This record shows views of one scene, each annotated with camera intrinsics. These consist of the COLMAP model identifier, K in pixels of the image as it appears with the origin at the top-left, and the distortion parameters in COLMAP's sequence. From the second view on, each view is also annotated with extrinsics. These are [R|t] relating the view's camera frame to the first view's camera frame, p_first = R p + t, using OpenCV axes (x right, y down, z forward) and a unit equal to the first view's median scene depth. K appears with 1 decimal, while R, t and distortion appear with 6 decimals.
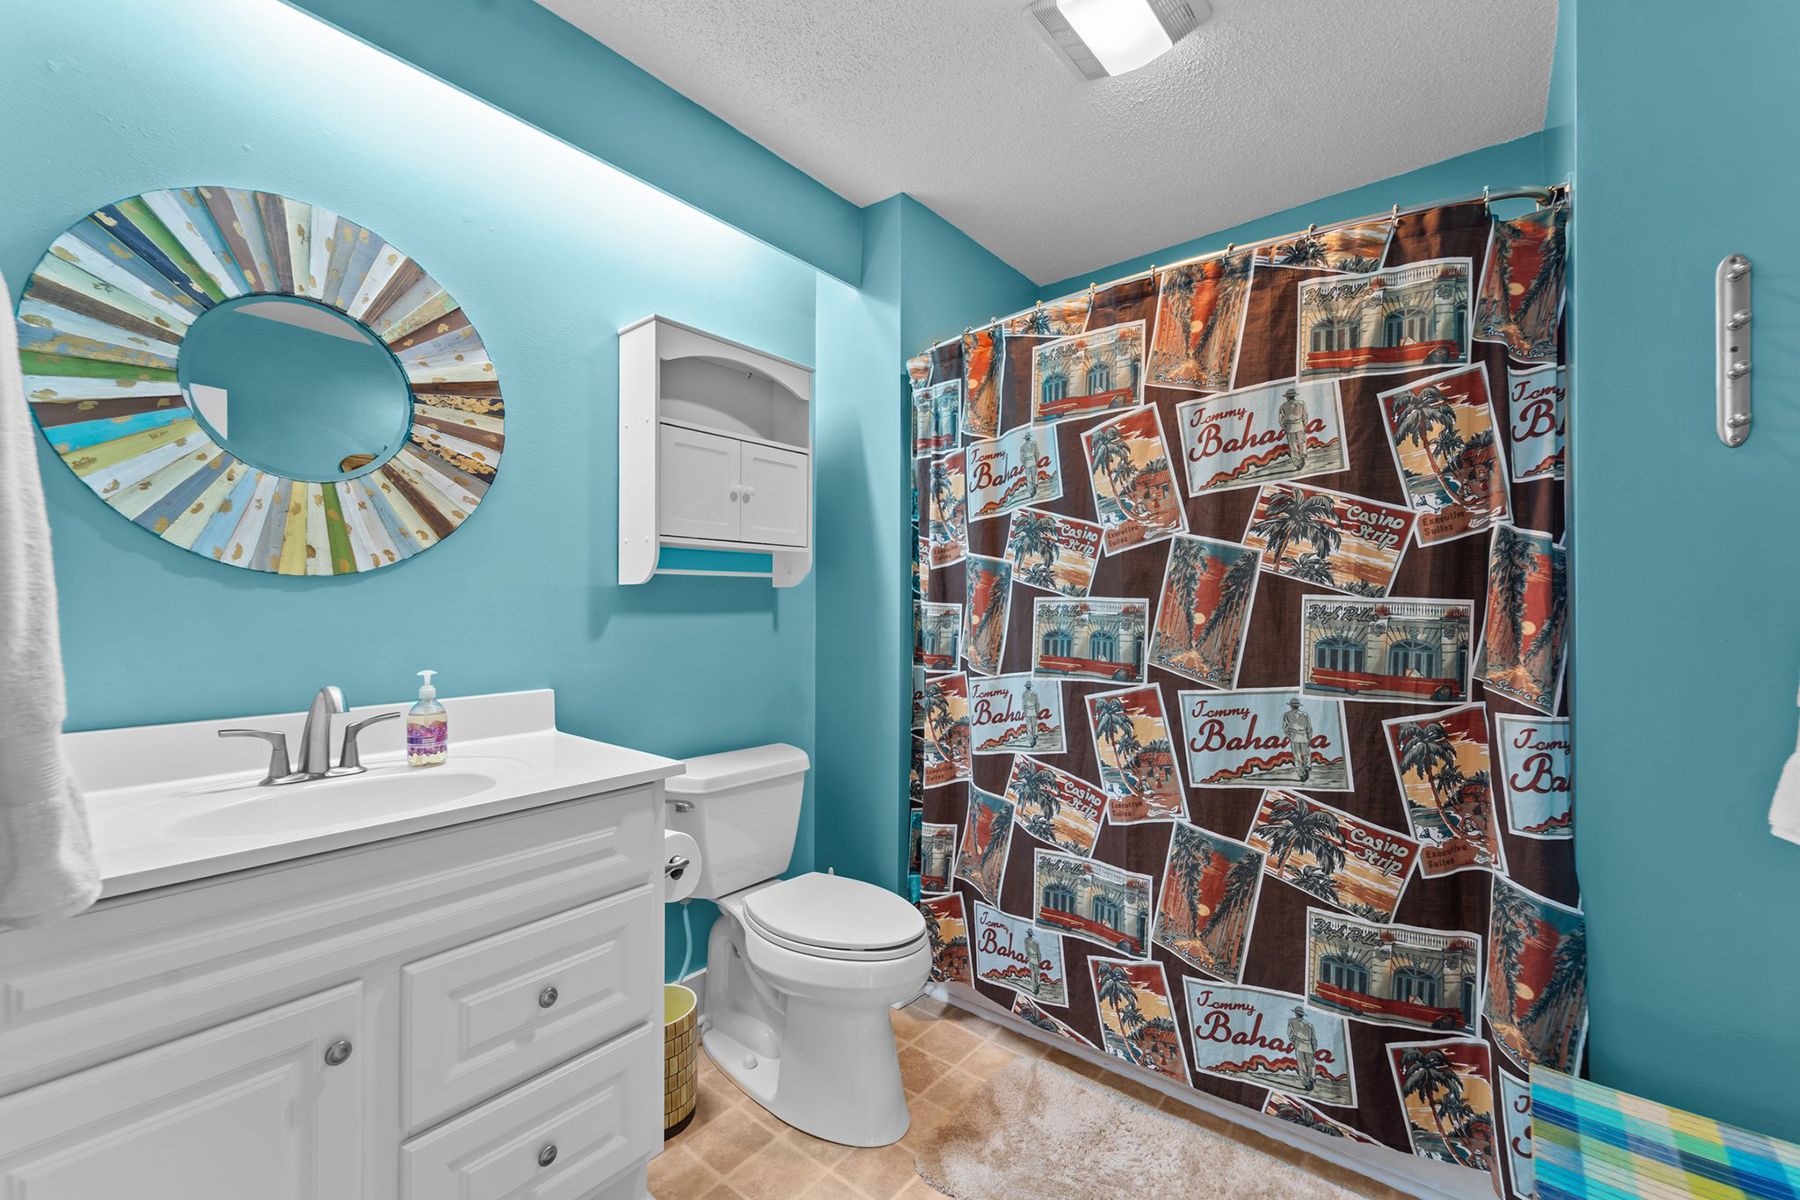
lens RADIAL K [[728.4, 0, 899.6], [0, 728.4, 606.9], [0, 0, 1]] dist [0.002553, -0.000369]
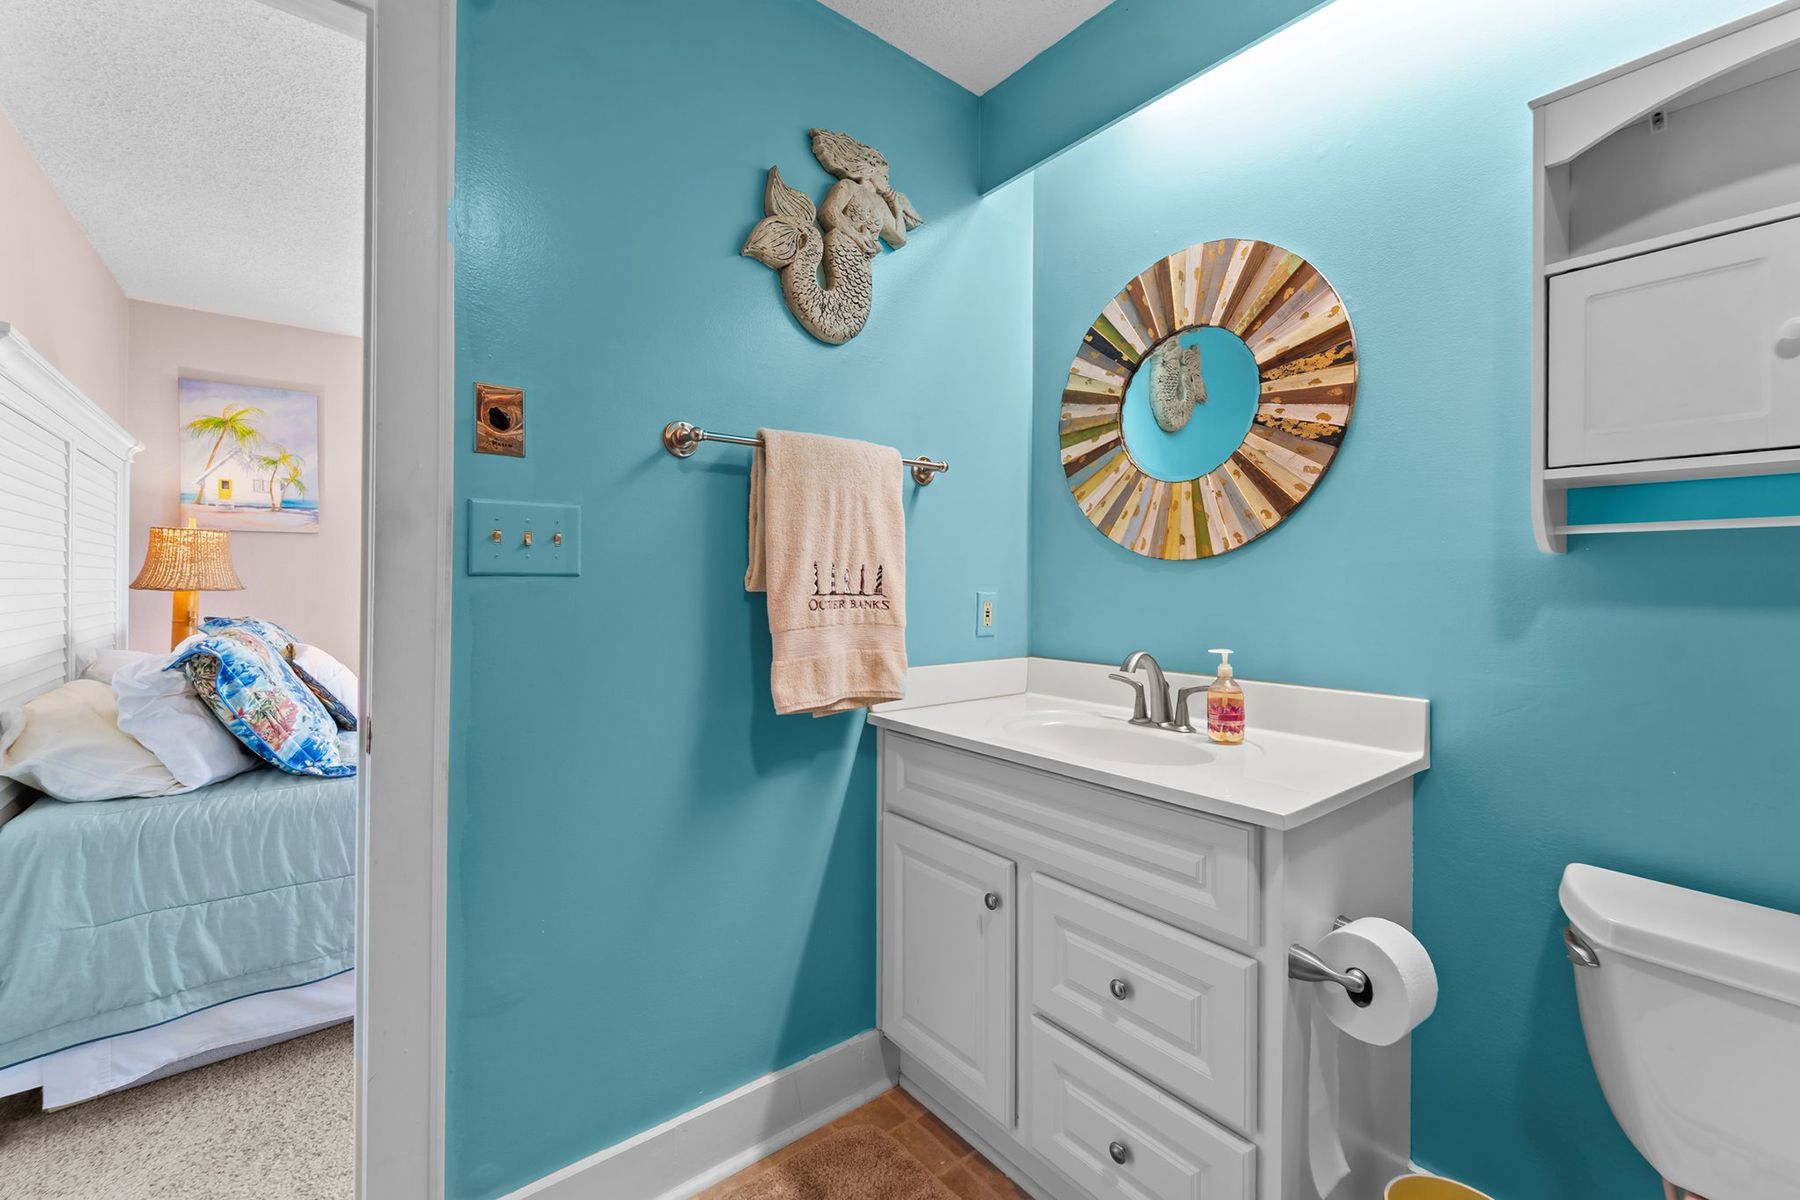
lens RADIAL K [[731.2, 0, 905.6], [0, 731.2, 588.3], [0, 0, 1]] dist [0.001542, -0.000090]
pose [[-0.202885, 0.008120, -0.979169, 0.451084], [-0.009755, 0.999899, 0.010313, -0.004153], [0.979154, 0.011645, -0.202786, 0.784717]]
